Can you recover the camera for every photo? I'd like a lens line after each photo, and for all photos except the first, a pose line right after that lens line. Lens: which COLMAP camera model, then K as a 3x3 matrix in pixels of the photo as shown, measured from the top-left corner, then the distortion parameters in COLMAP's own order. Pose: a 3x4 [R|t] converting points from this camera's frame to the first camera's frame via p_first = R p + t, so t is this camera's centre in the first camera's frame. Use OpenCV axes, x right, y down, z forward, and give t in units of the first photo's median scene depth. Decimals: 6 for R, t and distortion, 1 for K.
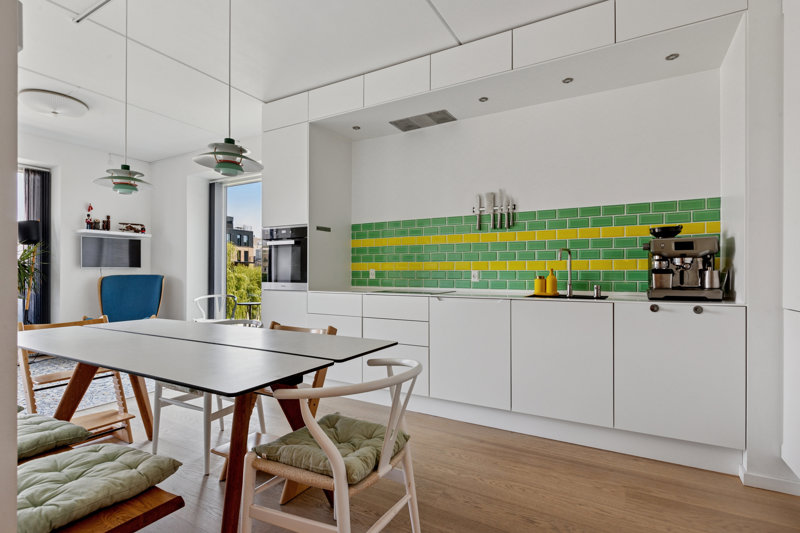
lens RADIAL K [[404.9, 0, 394.3], [0, 404.9, 269.0], [0, 0, 1]] dist [-0.002800, 0.000305]
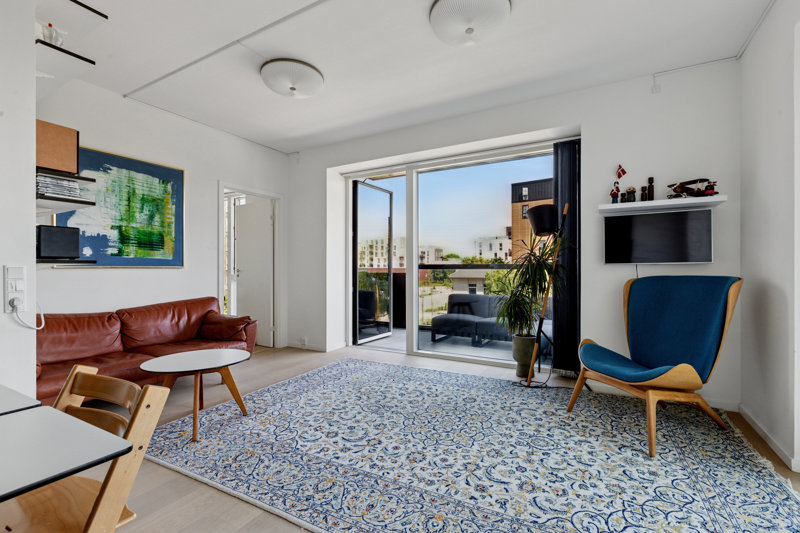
lens RADIAL K [[357.6, 0, 402.0], [0, 357.6, 269.4], [0, 0, 1]] dist [0.001124, -0.000221]
pose [[0.017938, -0.001373, -0.999838, -0.277758], [0.012216, 0.999925, -0.001154, 0.003247], [0.999764, -0.012194, 0.017953, 0.967664]]
